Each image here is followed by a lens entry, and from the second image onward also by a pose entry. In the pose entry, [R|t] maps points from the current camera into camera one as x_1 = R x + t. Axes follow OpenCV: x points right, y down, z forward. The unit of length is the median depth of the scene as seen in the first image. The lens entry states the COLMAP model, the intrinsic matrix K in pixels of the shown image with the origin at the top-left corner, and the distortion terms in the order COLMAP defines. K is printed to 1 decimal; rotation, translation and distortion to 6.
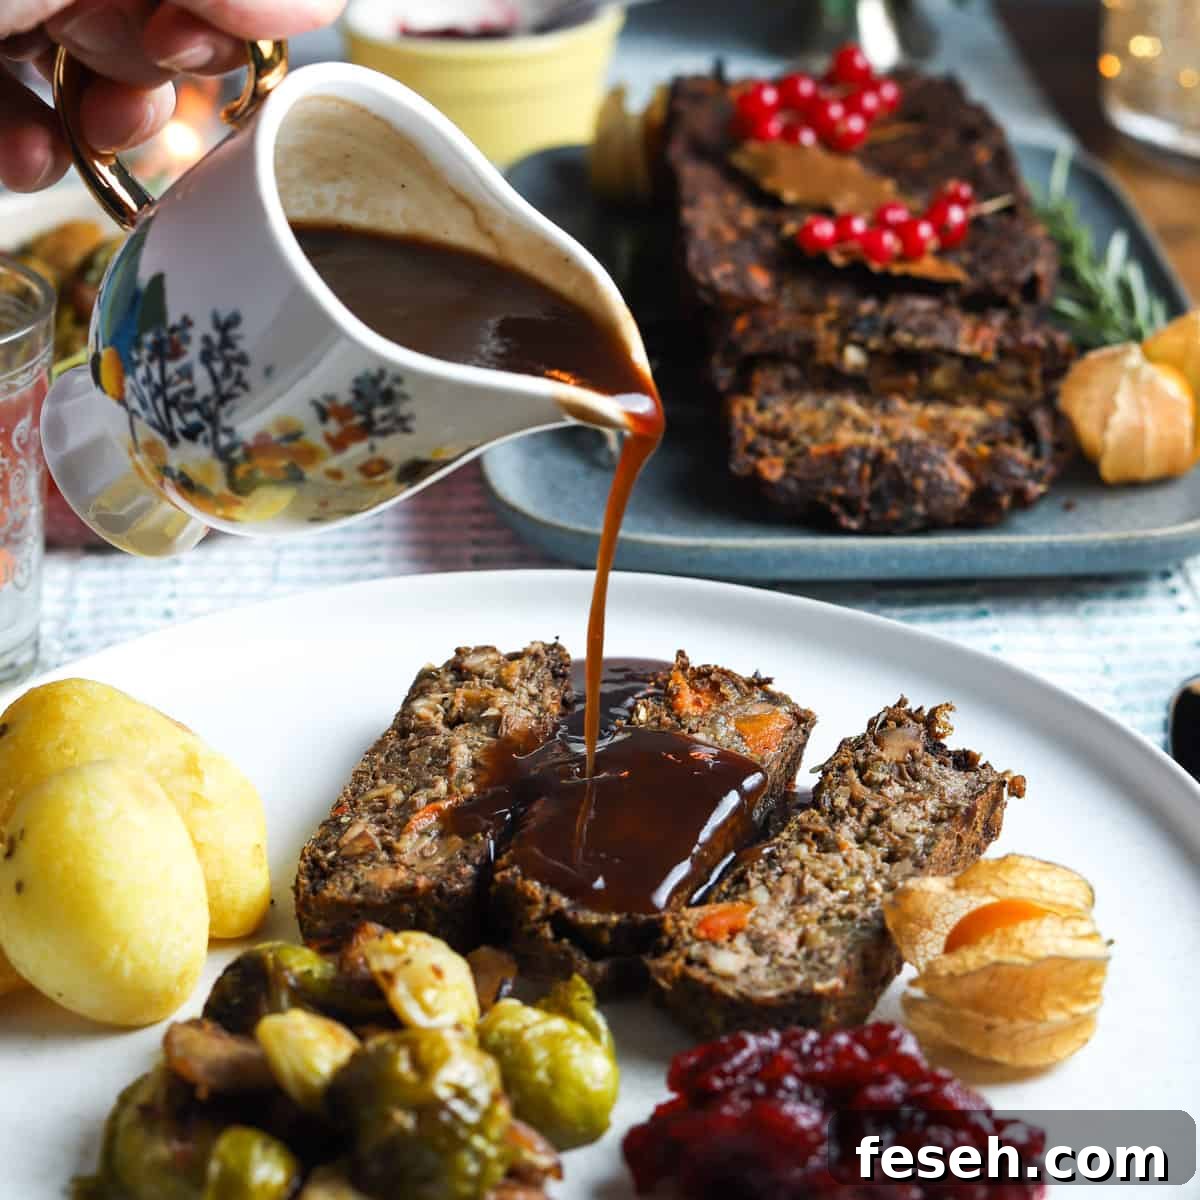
lens RADIAL K [[2863.0, 0, 603.8], [0, 2863.0, 597.1], [0, 0, 1]] dist [-0.190552, 0.000000]
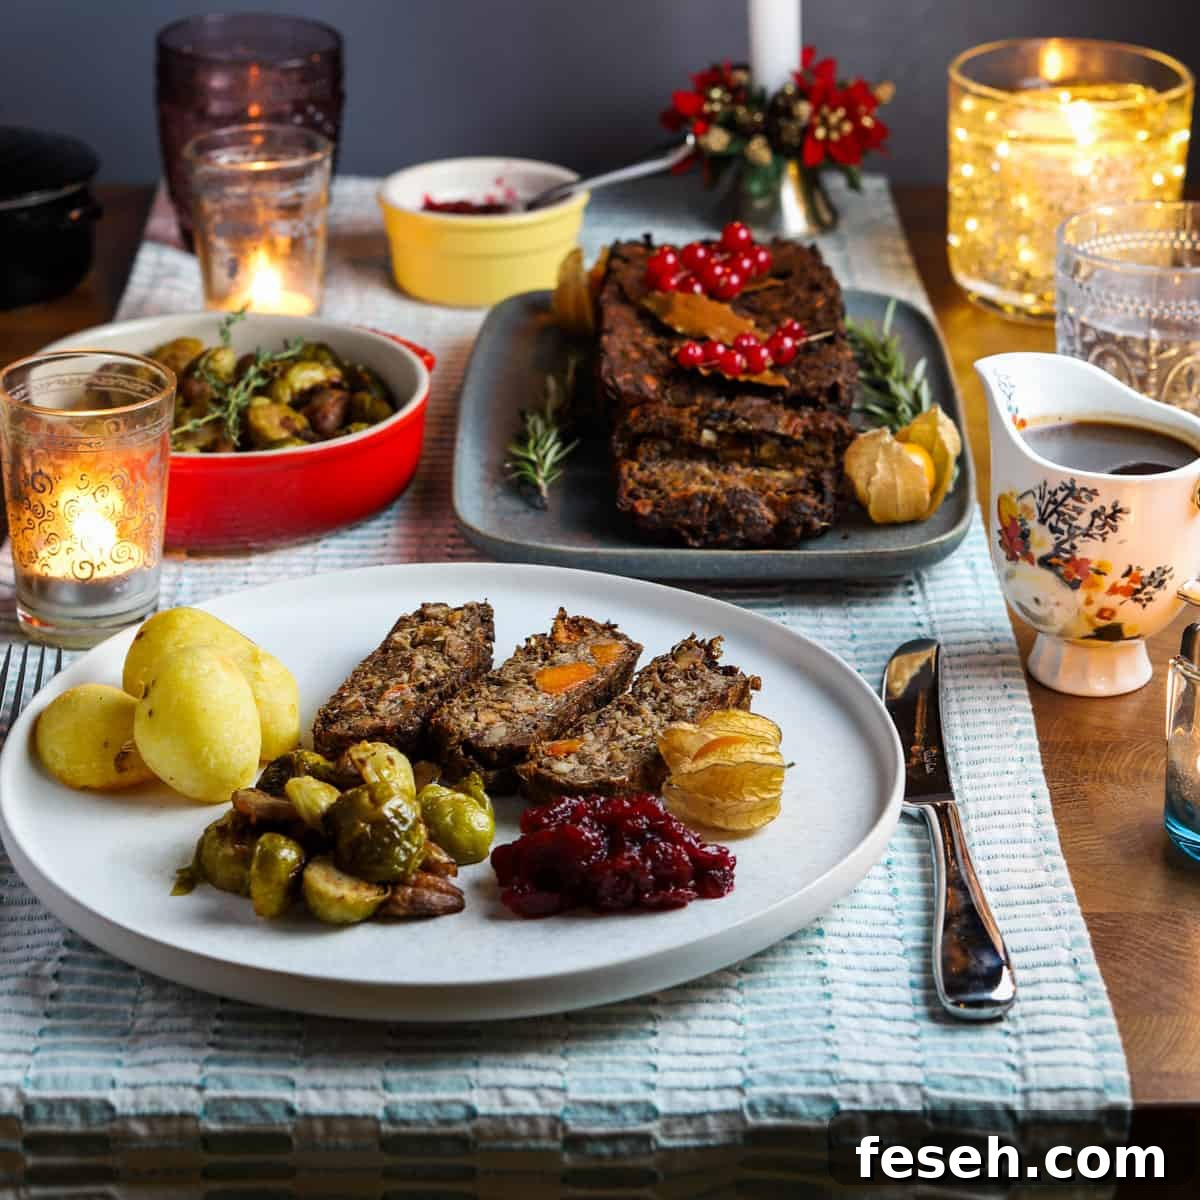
lens RADIAL K [[2863.0, 0, 597.0], [0, 2863.0, 601.9], [0, 0, 1]] dist [-0.190552, 0.000000]
pose [[0.999377, 0.020160, -0.028962, 0.093304], [-0.021579, 0.998539, -0.049536, 0.095200], [0.027921, 0.050131, 0.998352, -0.596698]]
